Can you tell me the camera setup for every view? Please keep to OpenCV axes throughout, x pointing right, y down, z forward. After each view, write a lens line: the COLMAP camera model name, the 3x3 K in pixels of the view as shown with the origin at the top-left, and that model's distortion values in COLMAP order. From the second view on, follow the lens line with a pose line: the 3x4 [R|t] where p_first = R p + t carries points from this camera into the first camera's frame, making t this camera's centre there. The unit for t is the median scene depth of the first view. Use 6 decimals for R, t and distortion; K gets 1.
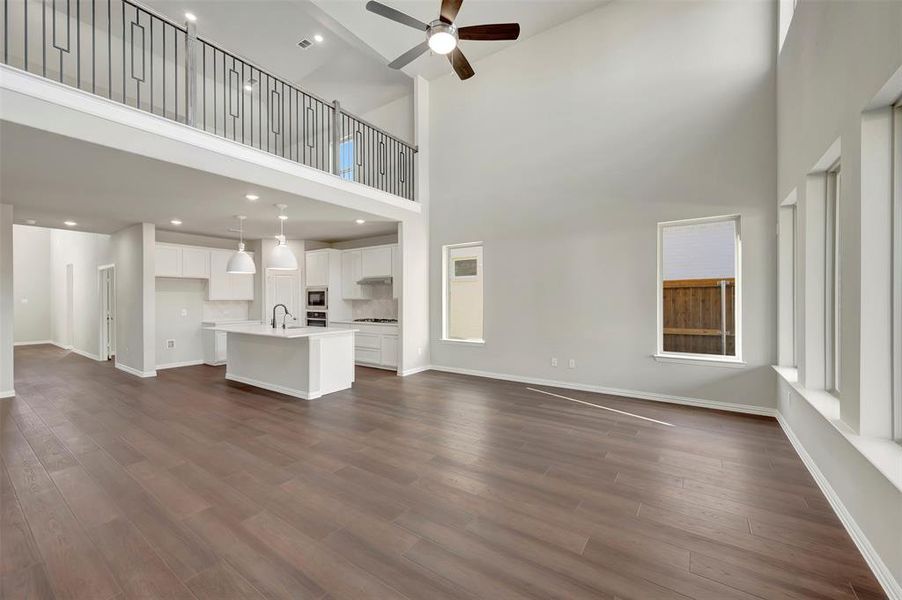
lens RADIAL K [[356.0, 0, 451.2], [0, 356.0, 300.8], [0, 0, 1]] dist [0.002964, -0.000810]
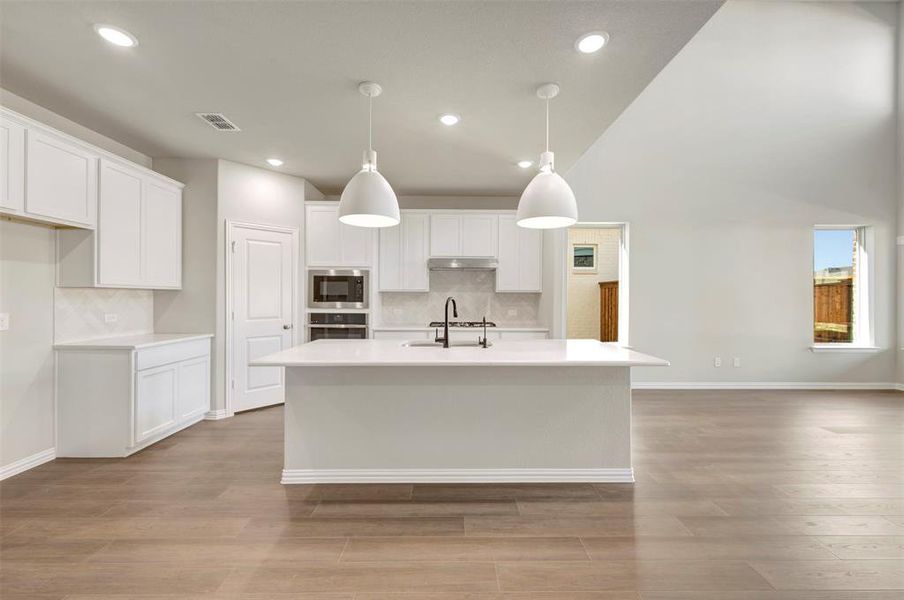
lens RADIAL K [[356.8, 0, 458.0], [0, 356.8, 300.3], [0, 0, 1]] dist [0.002964, -0.000810]
pose [[0.814474, 0.004130, 0.580185, -0.633475], [-0.004974, 0.999988, -0.000137, 0.011778], [-0.580179, -0.002774, 0.814484, 0.505651]]
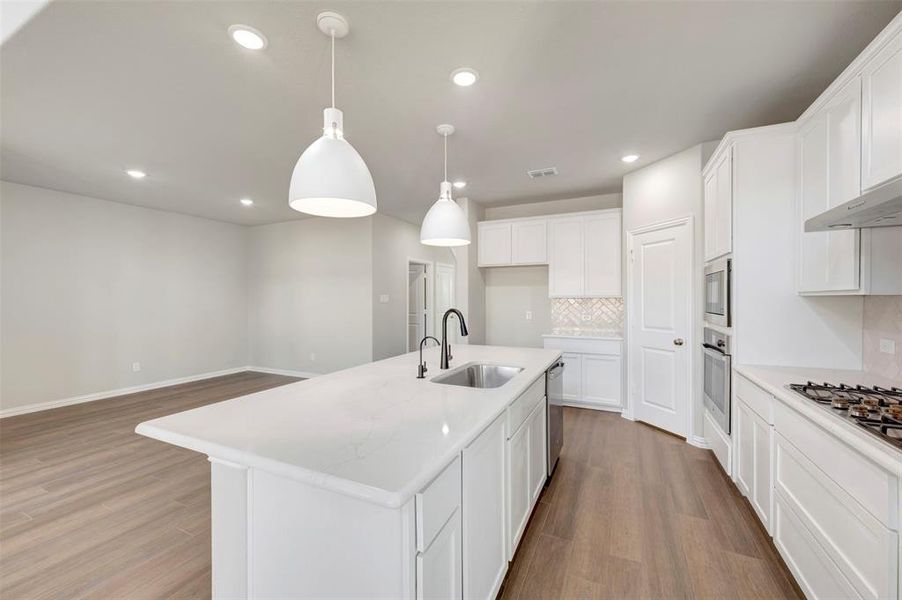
lens RADIAL K [[356.0, 0, 455.6], [0, 356.0, 298.6], [0, 0, 1]] dist [0.002964, -0.000810]
pose [[0.169125, 0.003148, -0.985590, -0.082963], [-0.001520, 0.999995, 0.002934, -0.001947], [0.985593, 0.001002, 0.169129, 0.789679]]
